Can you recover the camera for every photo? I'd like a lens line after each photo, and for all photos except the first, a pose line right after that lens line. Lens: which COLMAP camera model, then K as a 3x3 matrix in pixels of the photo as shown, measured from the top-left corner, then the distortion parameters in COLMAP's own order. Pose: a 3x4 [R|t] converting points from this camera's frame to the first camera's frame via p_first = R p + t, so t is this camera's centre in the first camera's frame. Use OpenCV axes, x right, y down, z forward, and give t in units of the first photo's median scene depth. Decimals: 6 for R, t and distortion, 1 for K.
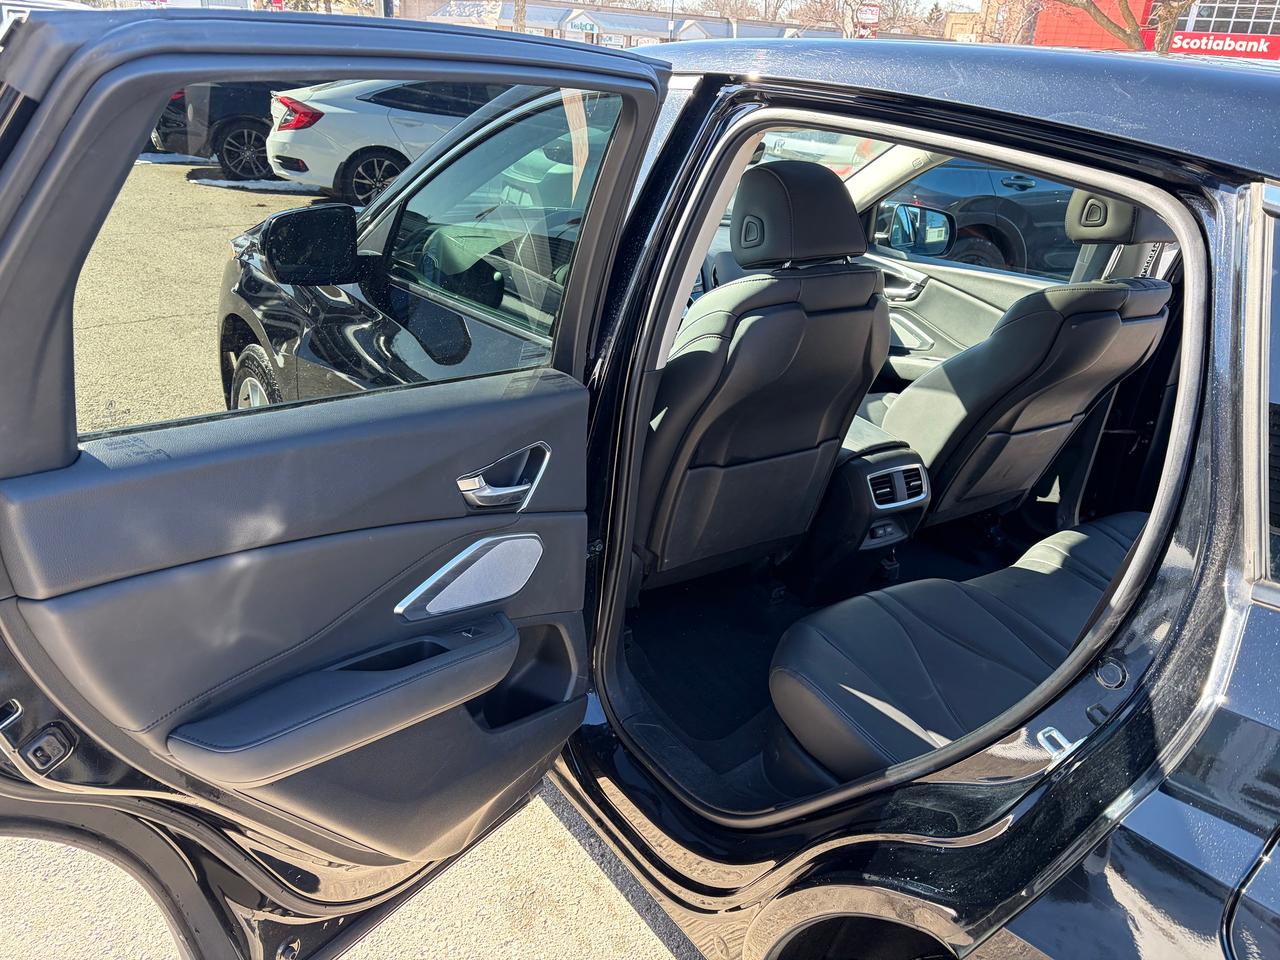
lens RADIAL K [[964.0, 0, 639.1], [0, 964.0, 478.1], [0, 0, 1]] dist [0.020654, -0.012565]
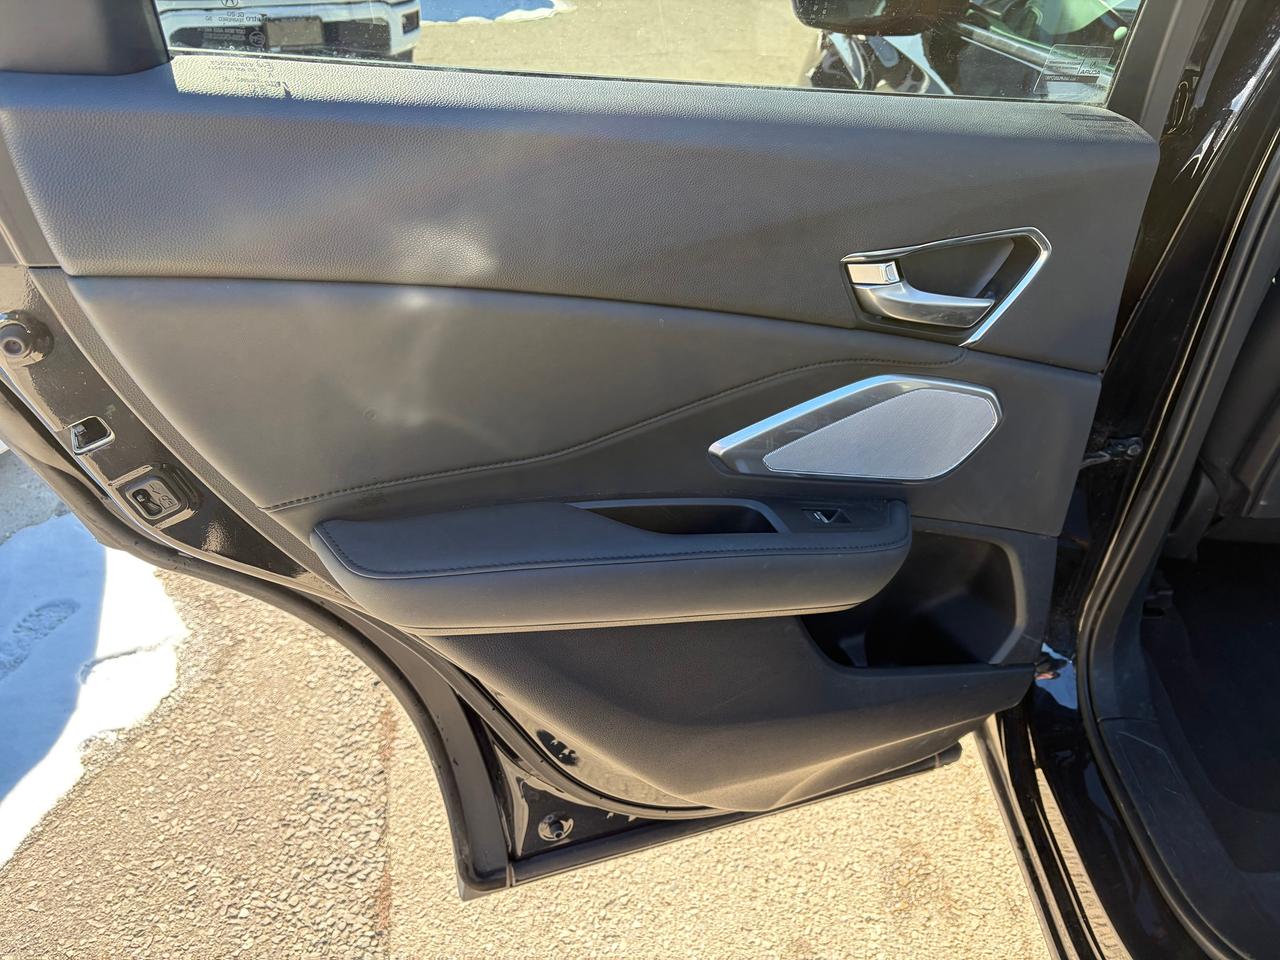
lens RADIAL K [[964.0, 0, 633.7], [0, 964.0, 490.0], [0, 0, 1]] dist [0.020654, -0.012565]
pose [[0.794616, 0.266291, -0.545596, 0.061408], [-0.180994, 0.961714, 0.205784, 0.034865], [0.579506, -0.064769, 0.812390, 0.394974]]
